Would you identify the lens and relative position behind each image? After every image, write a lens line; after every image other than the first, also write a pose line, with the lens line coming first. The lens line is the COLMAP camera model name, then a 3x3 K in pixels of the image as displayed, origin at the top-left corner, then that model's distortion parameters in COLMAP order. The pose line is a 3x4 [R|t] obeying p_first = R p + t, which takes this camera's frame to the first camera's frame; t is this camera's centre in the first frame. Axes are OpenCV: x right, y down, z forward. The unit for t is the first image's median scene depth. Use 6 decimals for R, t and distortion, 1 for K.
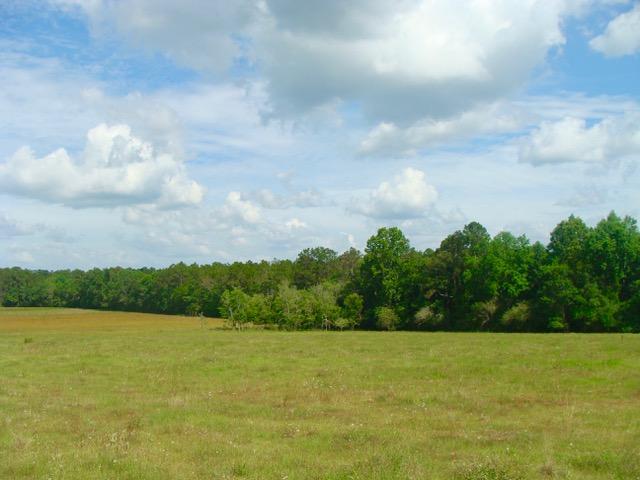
lens RADIAL K [[650.3, 0, 320.0], [0, 650.3, 240.0], [0, 0, 1]] dist [-0.128489, -0.001508]
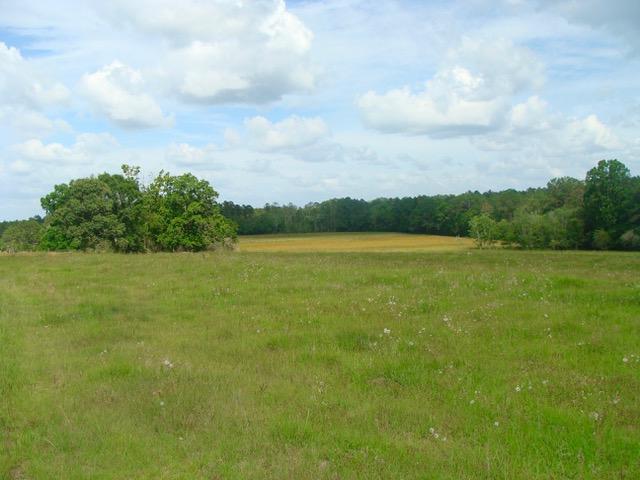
lens RADIAL K [[650.3, 0, 320.0], [0, 650.3, 240.0], [0, 0, 1]] dist [-0.128489, -0.001508]
pose [[0.849499, 0.007262, -0.527540, 0.261388], [0.055644, 0.993095, 0.103275, -0.021401], [0.524647, -0.117087, 0.843229, -0.199310]]
